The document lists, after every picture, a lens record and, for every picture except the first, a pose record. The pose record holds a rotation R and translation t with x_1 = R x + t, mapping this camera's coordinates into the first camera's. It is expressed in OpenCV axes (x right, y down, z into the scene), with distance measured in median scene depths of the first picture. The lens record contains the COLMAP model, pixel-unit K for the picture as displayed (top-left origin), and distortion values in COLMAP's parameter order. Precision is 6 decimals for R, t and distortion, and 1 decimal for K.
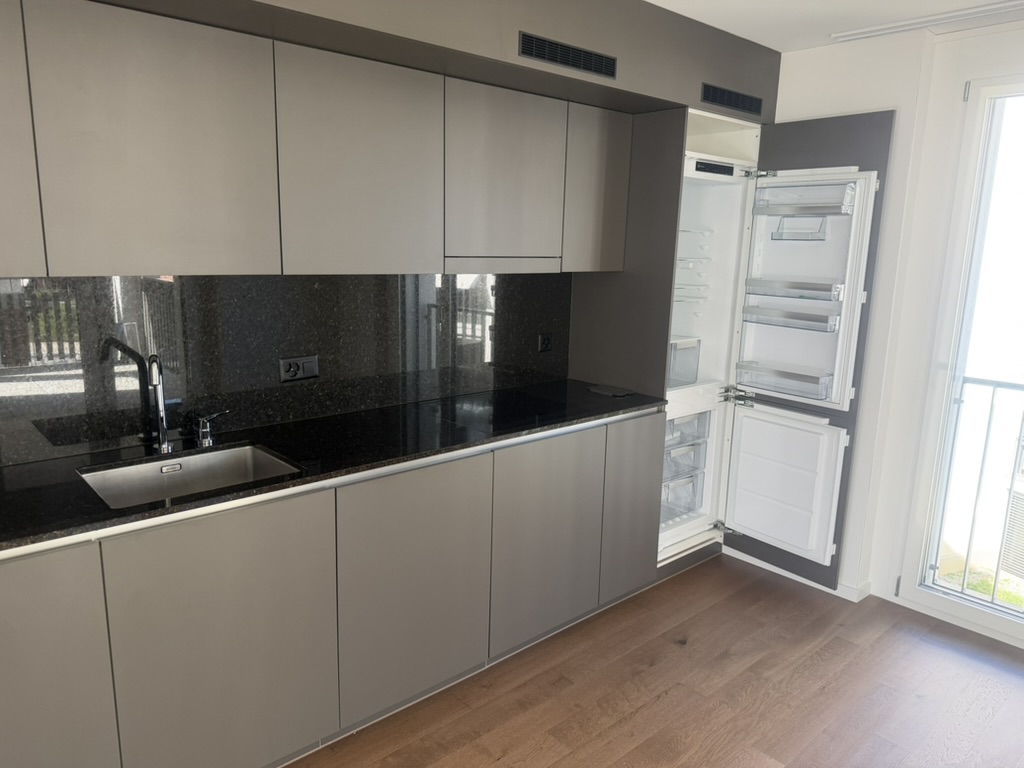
lens RADIAL K [[731.6, 0, 512.0], [0, 731.6, 384.0], [0, 0, 1]] dist [0.099475, 0.000313]
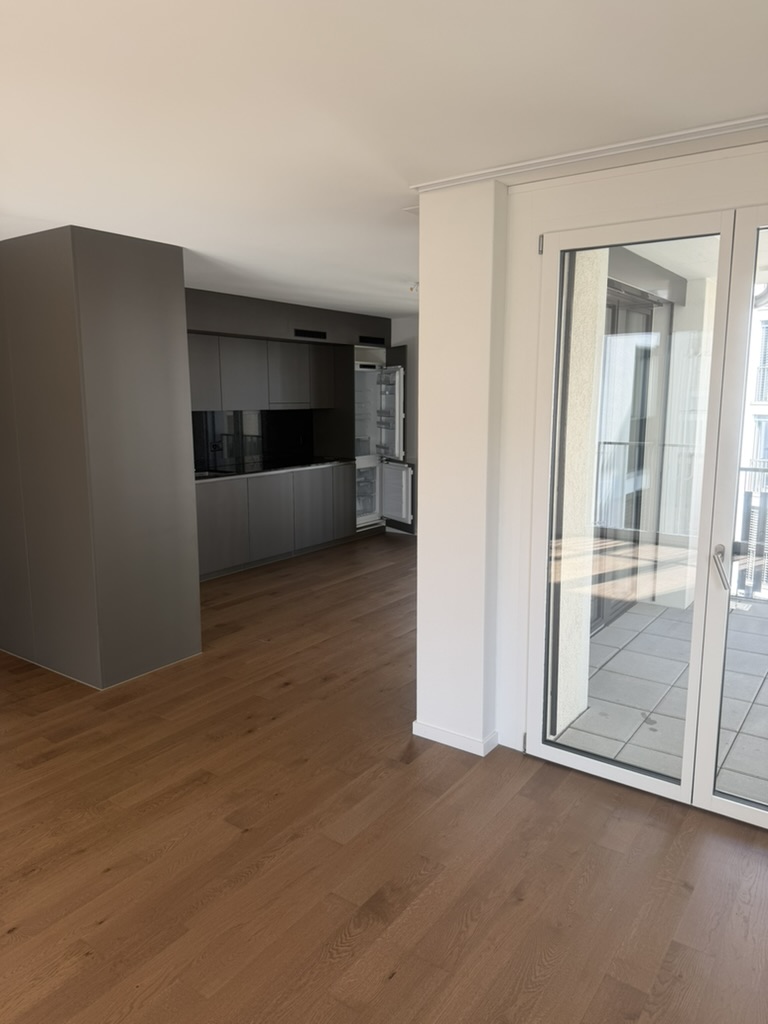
lens RADIAL K [[731.6, 0, 384.0], [0, 731.6, 512.0], [0, 0, 1]] dist [0.099475, 0.000313]
pose [[0.976067, -0.064555, 0.207666, -0.210859], [0.069609, 0.997428, -0.017113, 0.236049], [-0.206027, 0.031159, 0.978050, -1.365695]]
